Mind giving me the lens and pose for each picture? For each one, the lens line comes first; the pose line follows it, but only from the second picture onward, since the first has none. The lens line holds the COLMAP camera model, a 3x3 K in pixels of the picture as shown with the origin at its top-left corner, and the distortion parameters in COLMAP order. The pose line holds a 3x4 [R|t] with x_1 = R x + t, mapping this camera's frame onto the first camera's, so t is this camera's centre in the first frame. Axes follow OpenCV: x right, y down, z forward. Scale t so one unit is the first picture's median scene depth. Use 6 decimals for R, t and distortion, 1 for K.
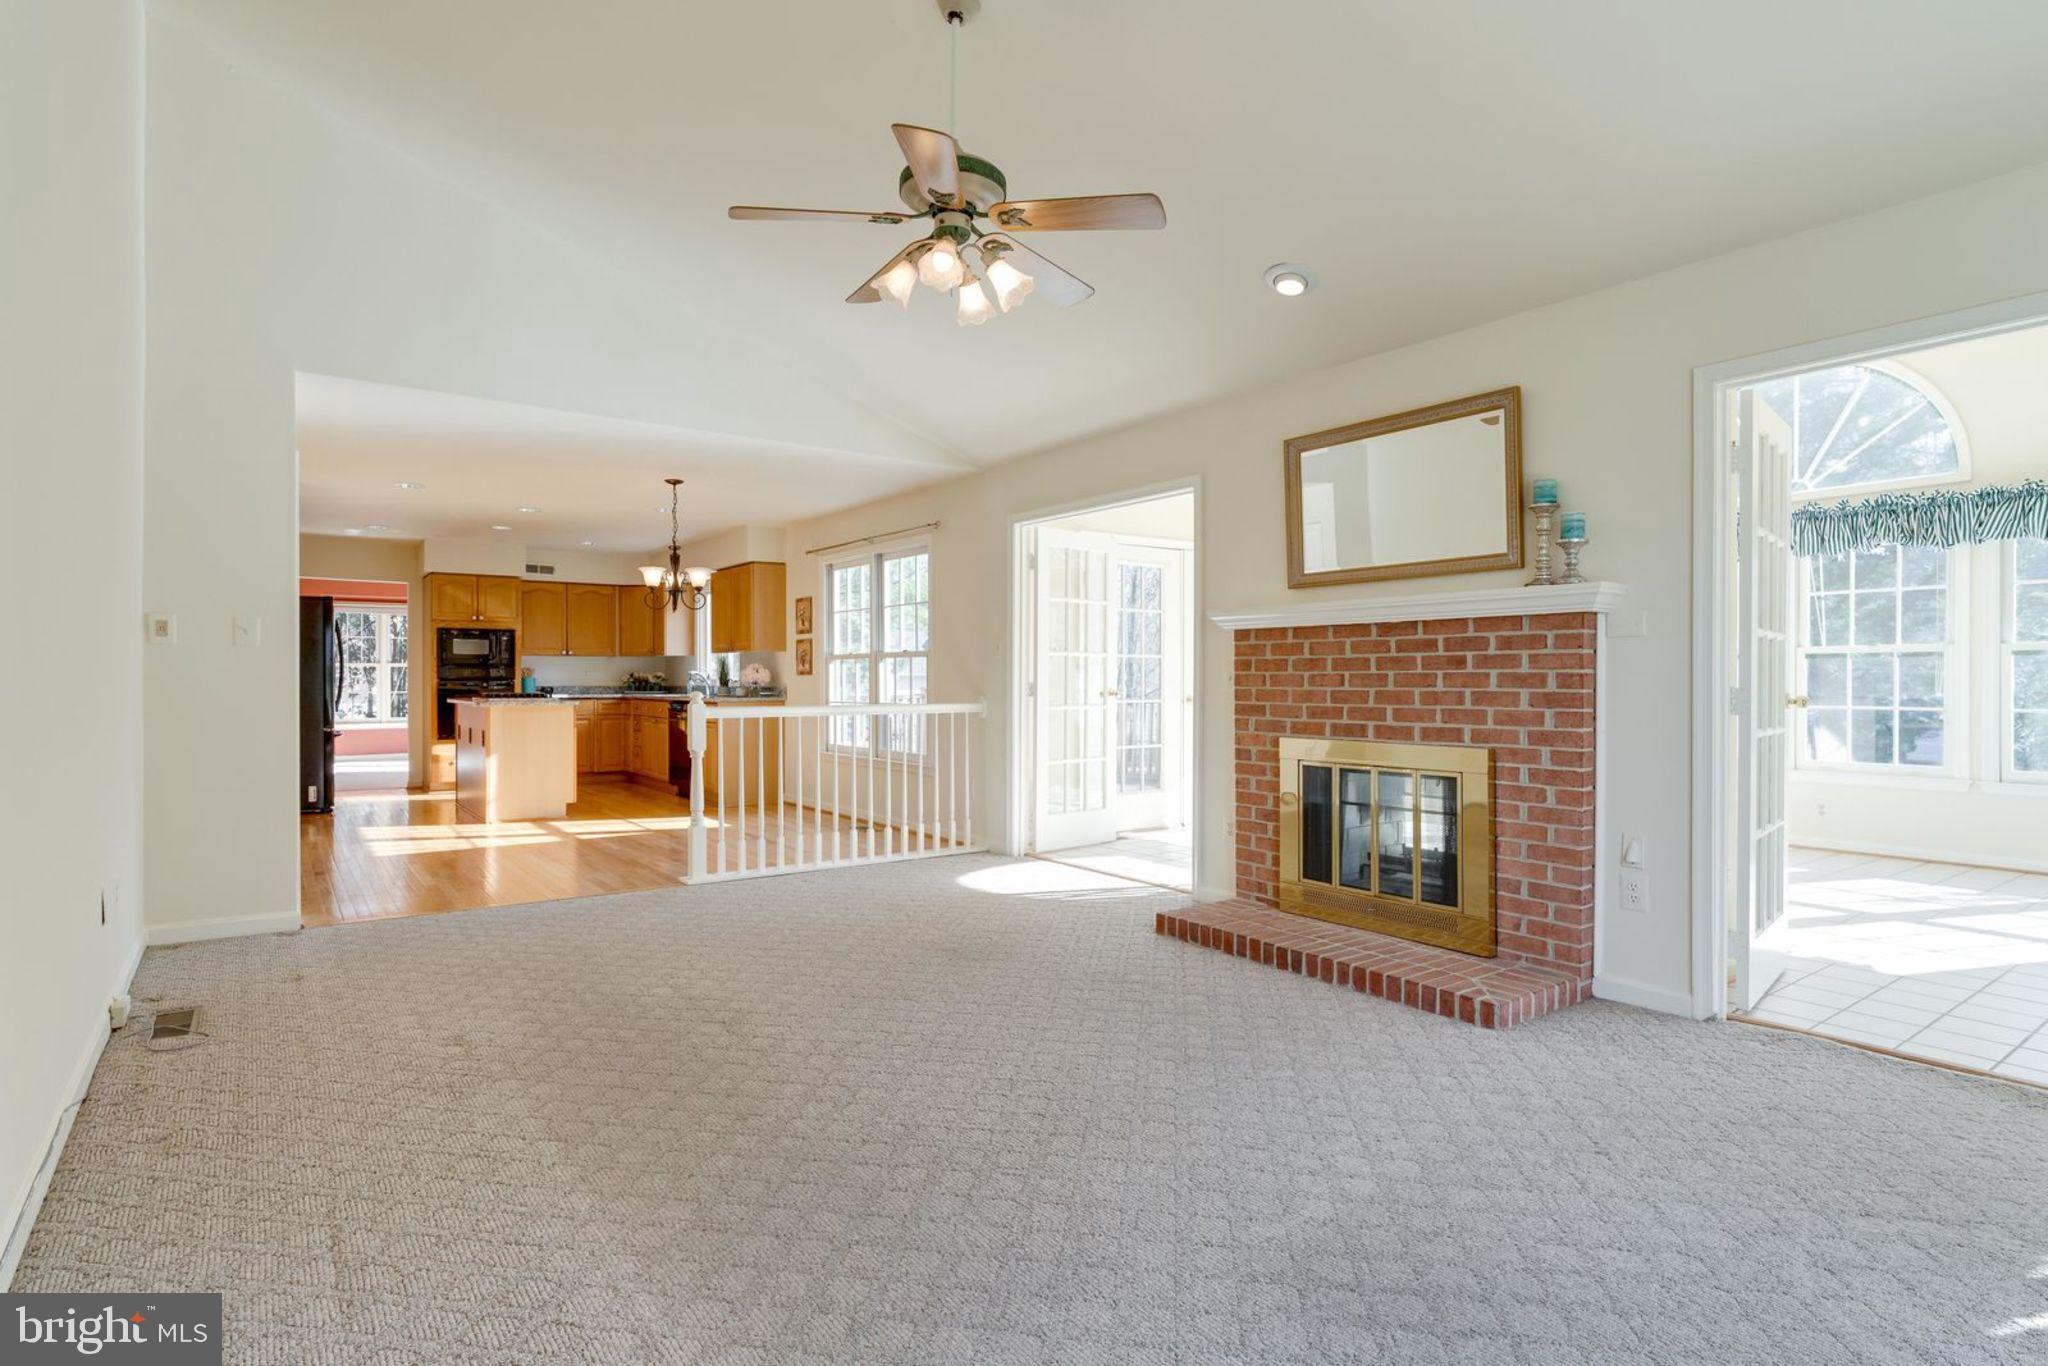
lens RADIAL K [[1046.8, 0, 1003.1], [0, 1046.8, 686.3], [0, 0, 1]] dist [-0.005524, 0.001995]
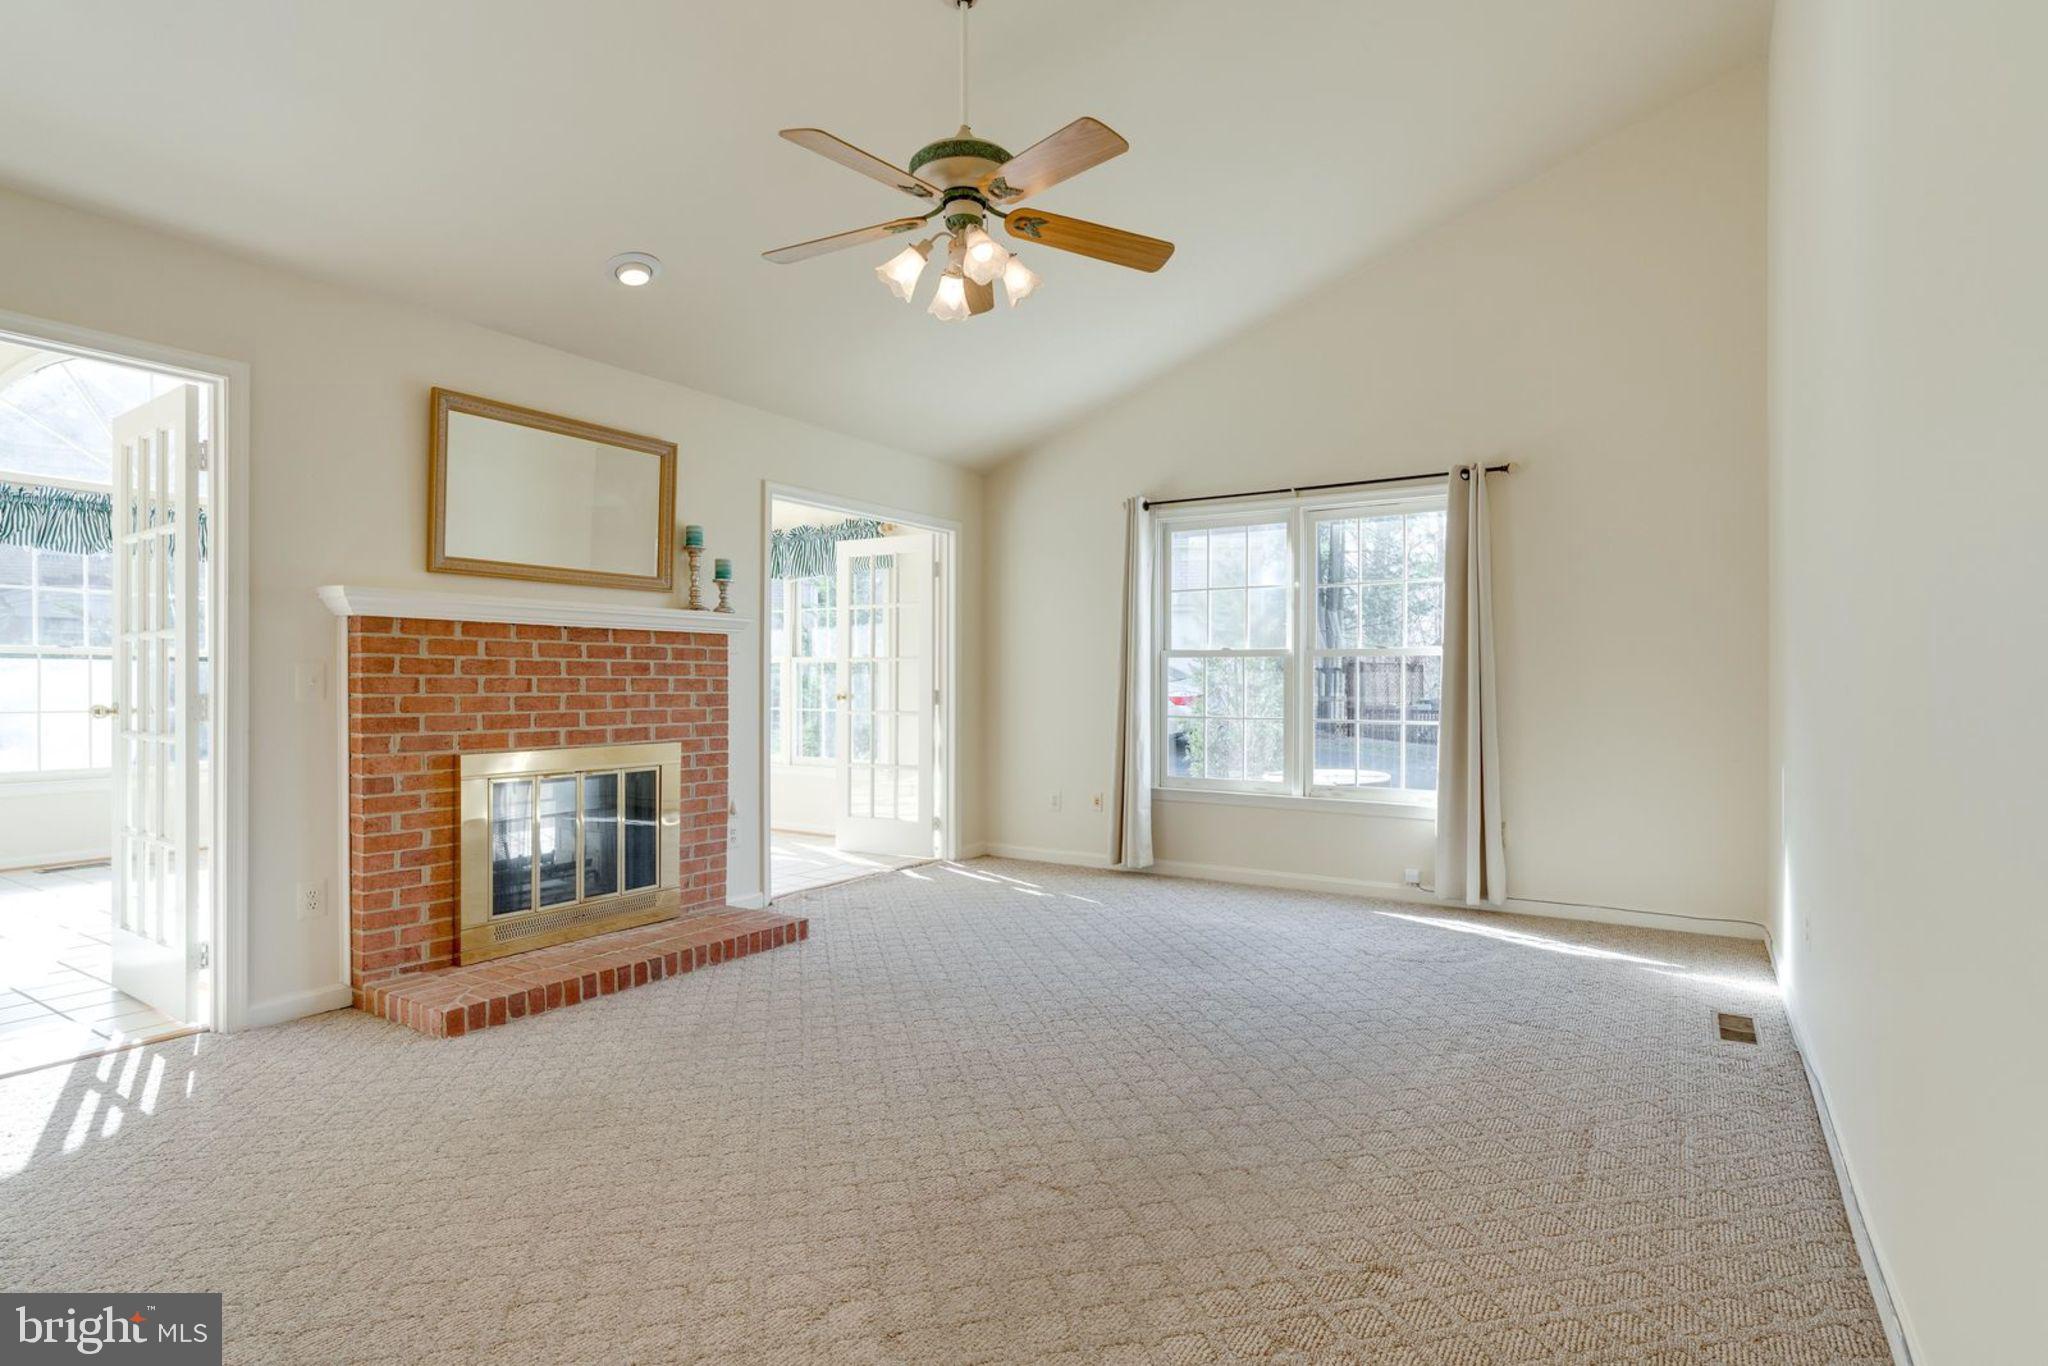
lens RADIAL K [[1046.8, 0, 1030.9], [0, 1046.8, 692.1], [0, 0, 1]] dist [-0.005524, 0.001995]
pose [[-0.380212, -0.009589, 0.924850, -0.657644], [0.003149, 0.999927, 0.011662, -0.008609], [-0.924894, 0.007346, -0.380154, 0.892806]]
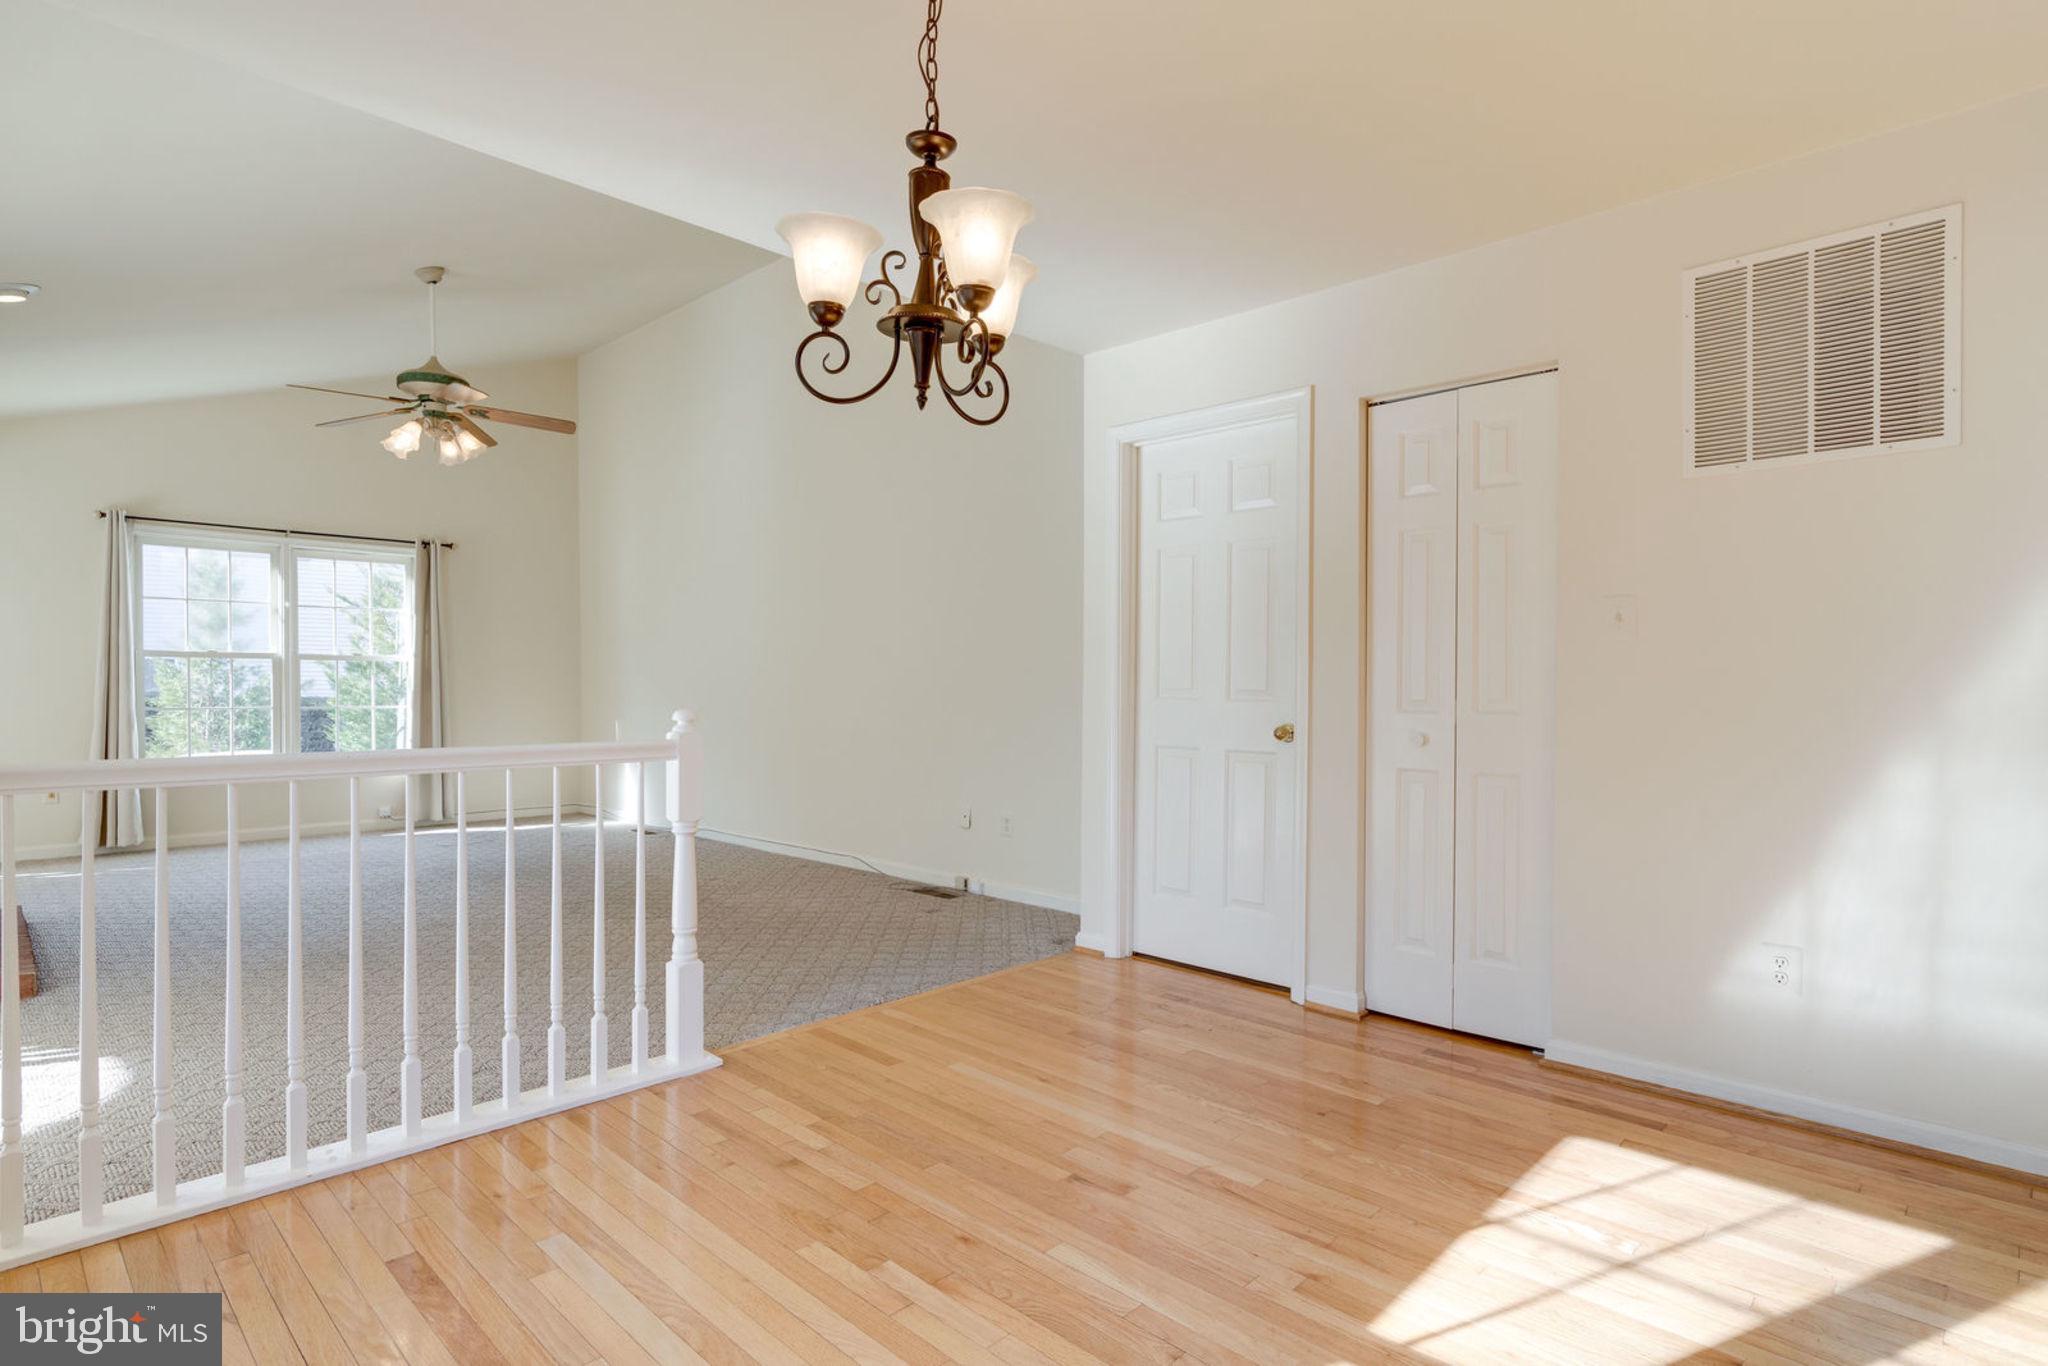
lens RADIAL K [[1046.8, 0, 1023.0], [0, 1046.8, 691.4], [0, 0, 1]] dist [-0.005524, 0.001995]
pose [[-0.980647, -0.002988, -0.195760, -0.430611], [-0.005748, 0.999892, 0.013535, -0.014003], [0.195698, 0.014398, -0.980558, 1.916548]]
